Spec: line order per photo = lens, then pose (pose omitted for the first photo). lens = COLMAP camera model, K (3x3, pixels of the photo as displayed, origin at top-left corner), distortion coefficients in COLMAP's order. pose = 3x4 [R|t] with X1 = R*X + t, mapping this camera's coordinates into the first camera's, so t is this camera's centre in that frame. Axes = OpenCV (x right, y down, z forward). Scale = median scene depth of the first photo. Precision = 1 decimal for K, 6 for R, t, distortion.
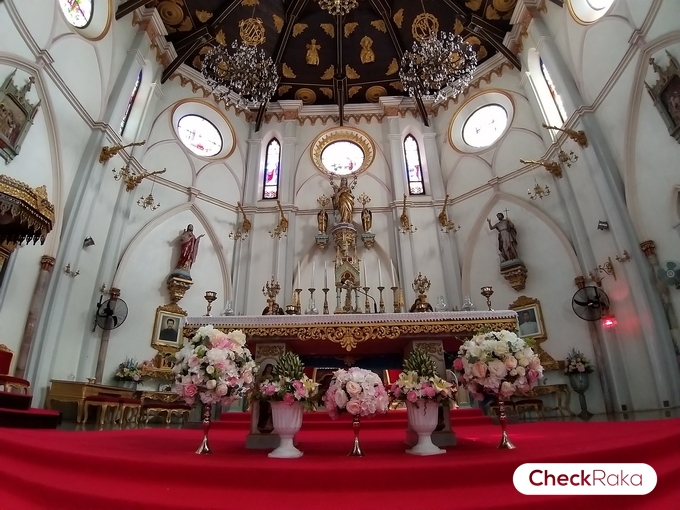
lens RADIAL K [[357.5, 0, 340.0], [0, 357.5, 255.0], [0, 0, 1]] dist [-0.084095, -0.015062]
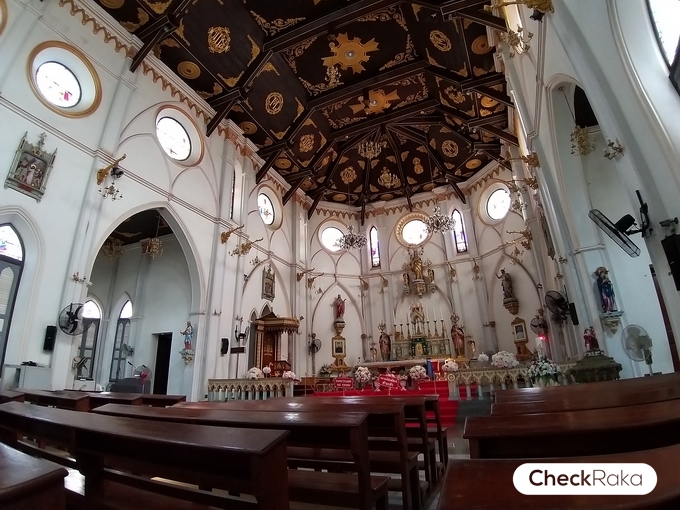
lens RADIAL K [[354.6, 0, 340.0], [0, 354.6, 255.0], [0, 0, 1]] dist [-0.062297, -0.048255]
pose [[0.925025, -0.145142, -0.351087, 0.289431], [0.169904, 0.984624, 0.040603, -0.348743], [0.339795, -0.097210, 0.935462, -0.777036]]
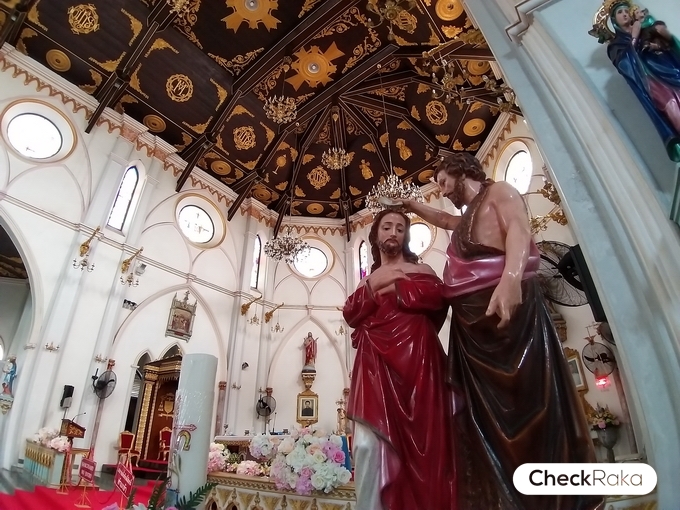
lens RADIAL K [[357.5, 0, 340.0], [0, 357.5, 255.0], [0, 0, 1]] dist [-0.084095, -0.015062]
pose [[0.802791, -0.290555, -0.520677, 0.482289], [0.241288, 0.956848, -0.161930, -0.111661], [0.545259, 0.004363, 0.838256, -0.150198]]
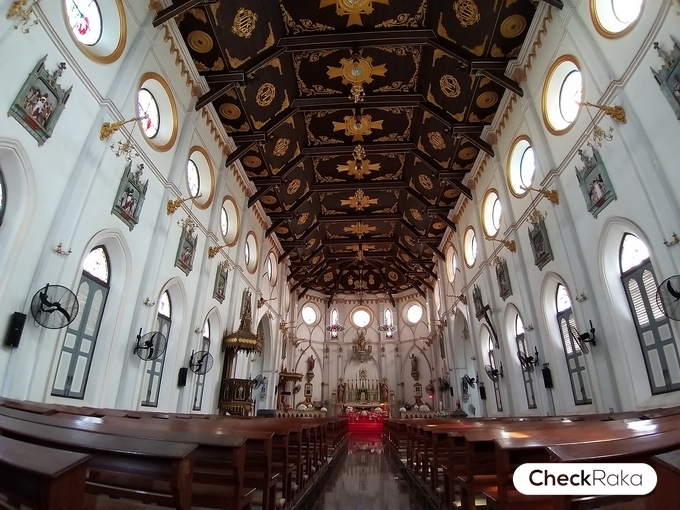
lens RADIAL K [[354.6, 0, 340.0], [0, 354.6, 255.0], [0, 0, 1]] dist [-0.062297, -0.048255]
pose [[0.999202, 0.010234, -0.038606, -0.063359], [-0.010881, 0.999803, -0.016582, -0.816503], [0.038428, 0.016988, 0.999117, -1.866602]]
